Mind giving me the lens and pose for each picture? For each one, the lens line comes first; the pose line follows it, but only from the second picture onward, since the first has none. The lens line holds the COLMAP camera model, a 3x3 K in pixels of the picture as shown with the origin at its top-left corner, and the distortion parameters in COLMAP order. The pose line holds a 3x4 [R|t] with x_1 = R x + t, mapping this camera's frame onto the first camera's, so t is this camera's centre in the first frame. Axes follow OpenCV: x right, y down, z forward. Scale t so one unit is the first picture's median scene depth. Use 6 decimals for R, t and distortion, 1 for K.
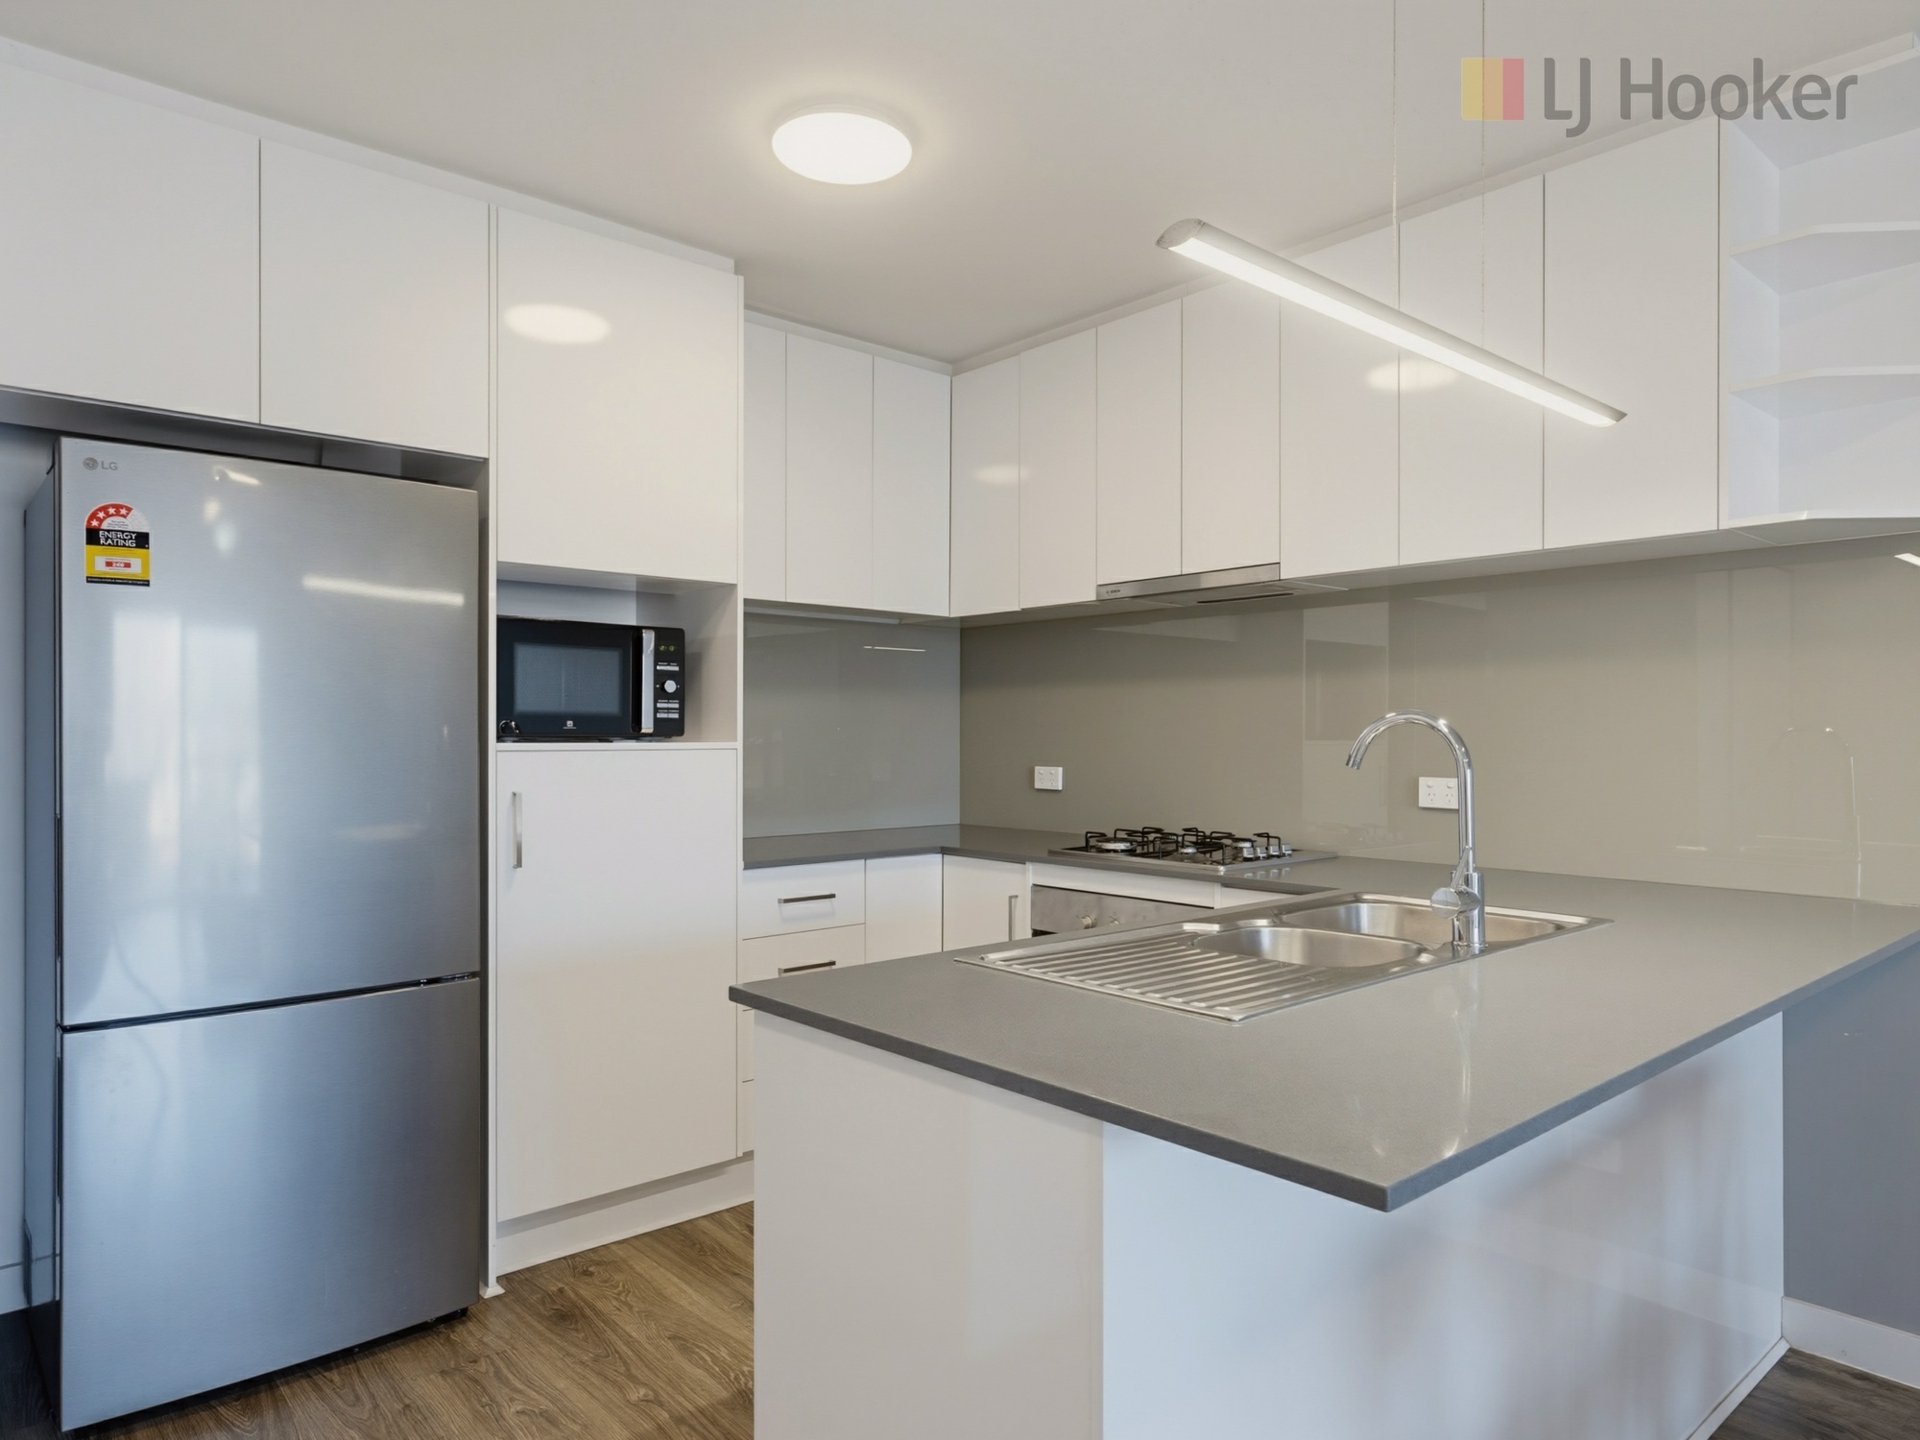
lens RADIAL K [[1198.6, 0, 962.6], [0, 1198.6, 729.8], [0, 0, 1]] dist [0.000621, 0.000406]
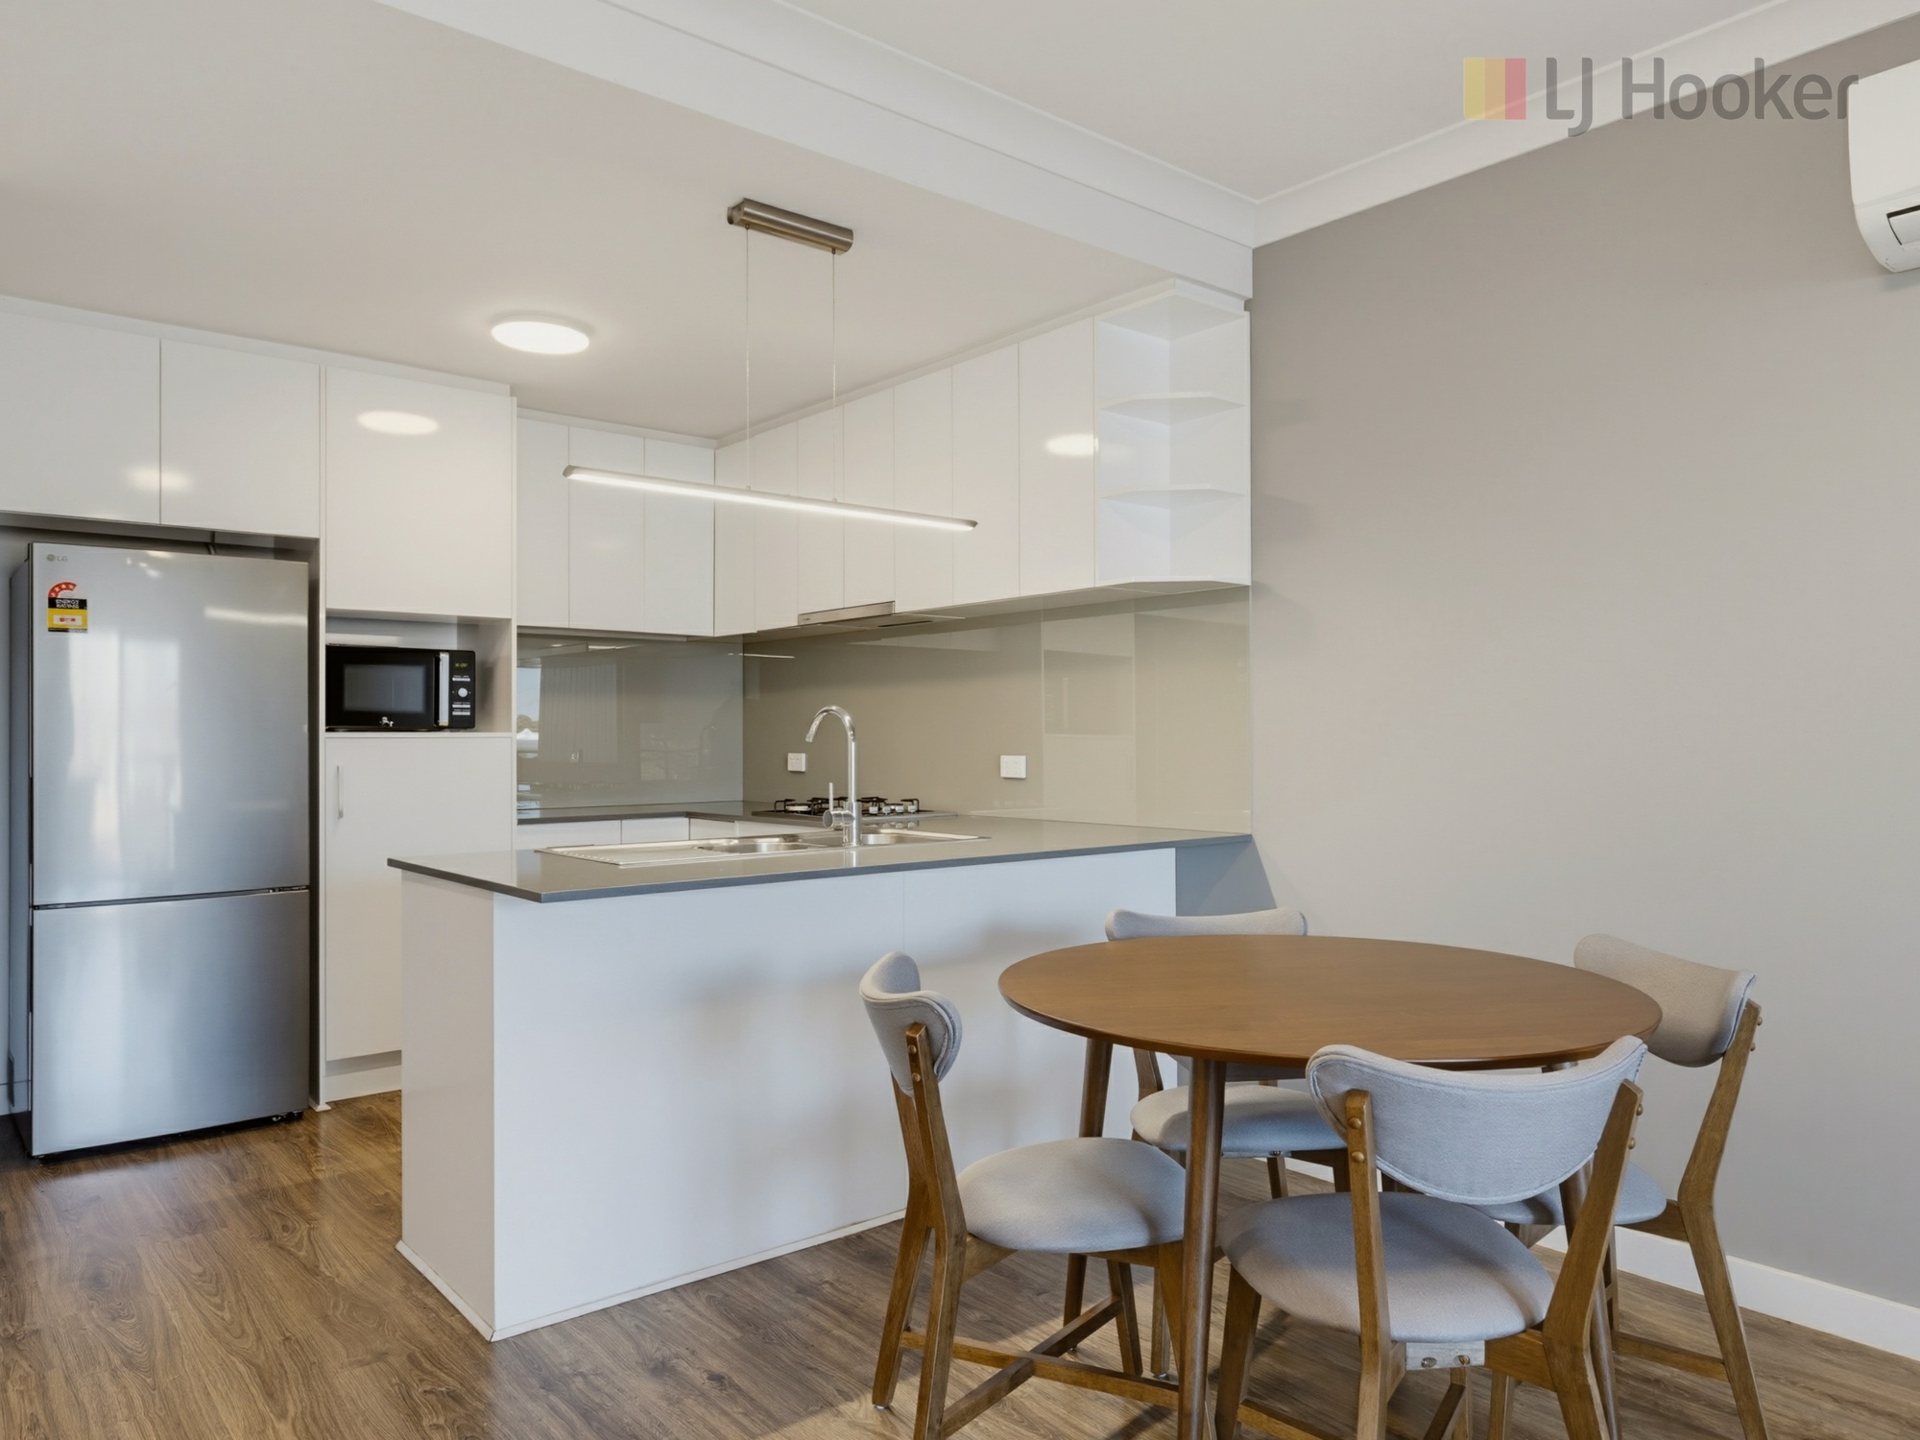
lens RADIAL K [[1291.1, 0, 960.0], [0, 1291.1, 720.0], [0, 0, 1]] dist [-0.001278, -0.000534]
pose [[0.999635, -0.004870, -0.026558, 0.400767], [0.004604, 0.999938, -0.010100, 0.014626], [0.026606, 0.009974, 0.999596, -0.519385]]
